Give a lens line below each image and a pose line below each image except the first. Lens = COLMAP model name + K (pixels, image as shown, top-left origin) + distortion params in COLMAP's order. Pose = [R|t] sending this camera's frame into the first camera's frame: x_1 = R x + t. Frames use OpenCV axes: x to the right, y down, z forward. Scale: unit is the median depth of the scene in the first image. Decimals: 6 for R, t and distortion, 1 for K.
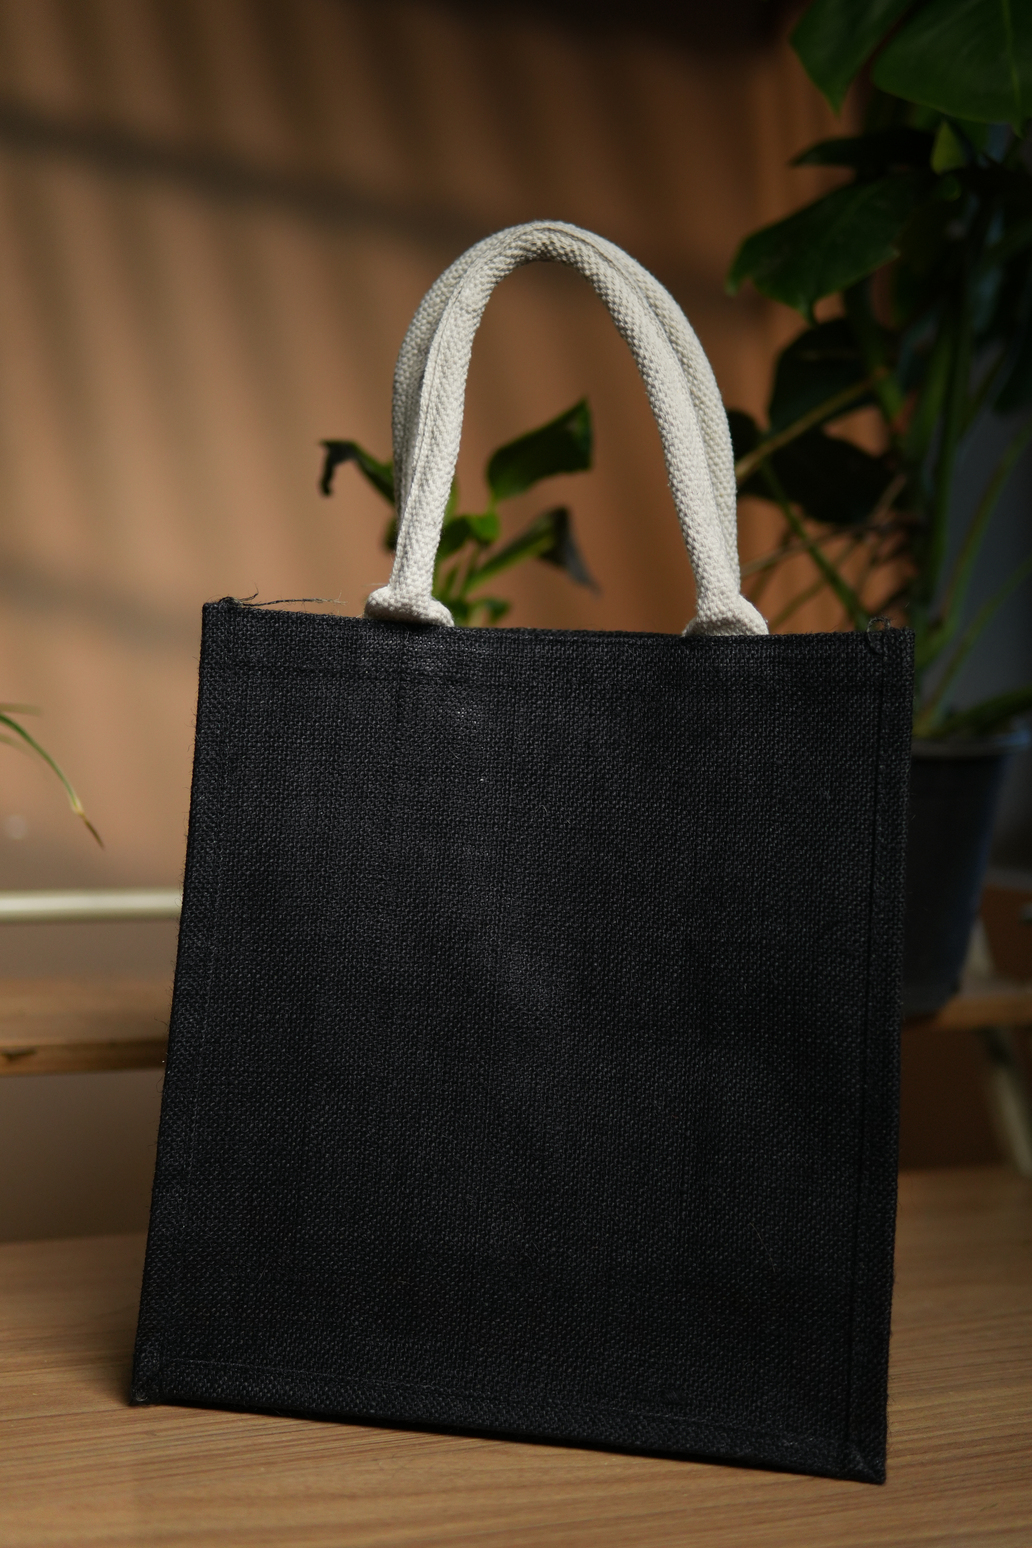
lens RADIAL K [[2311.2, 0, 520.8], [0, 2311.2, 772.5], [0, 0, 1]] dist [-0.006244, 0.097153]
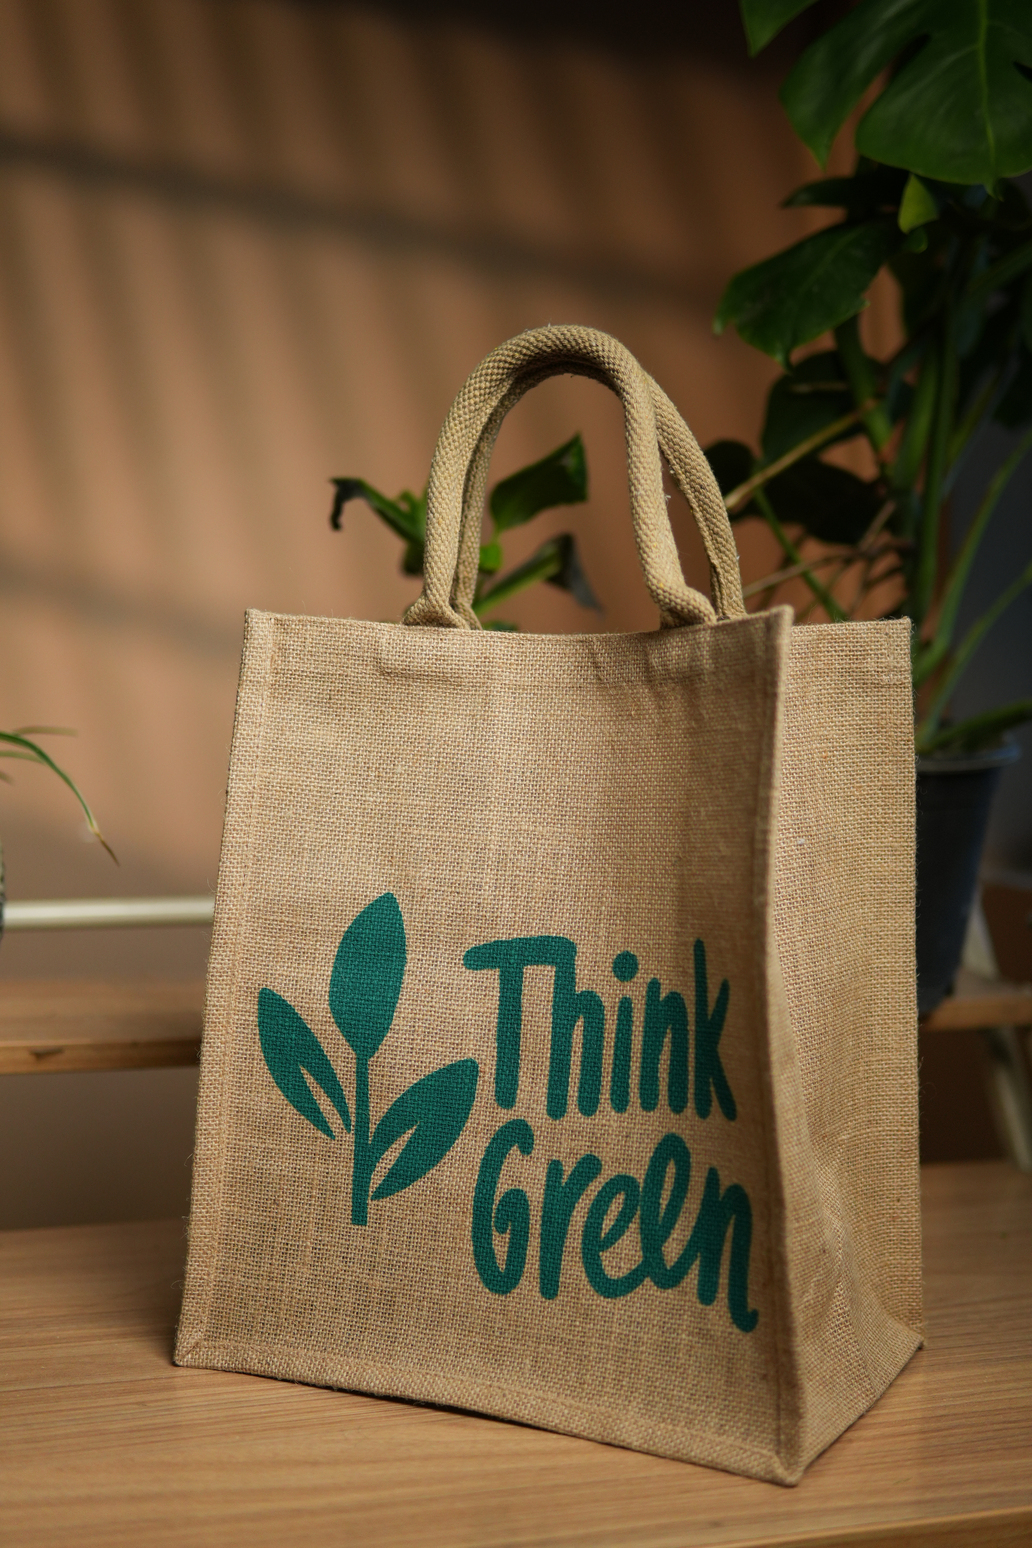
lens RADIAL K [[2311.2, 0, 520.8], [0, 2311.2, 772.5], [0, 0, 1]] dist [-0.006244, 0.097153]
pose [[0.998330, -0.003519, -0.057665, 0.083460], [0.003927, 0.999968, 0.006964, -0.020106], [0.057638, -0.007179, 0.998312, -0.080603]]
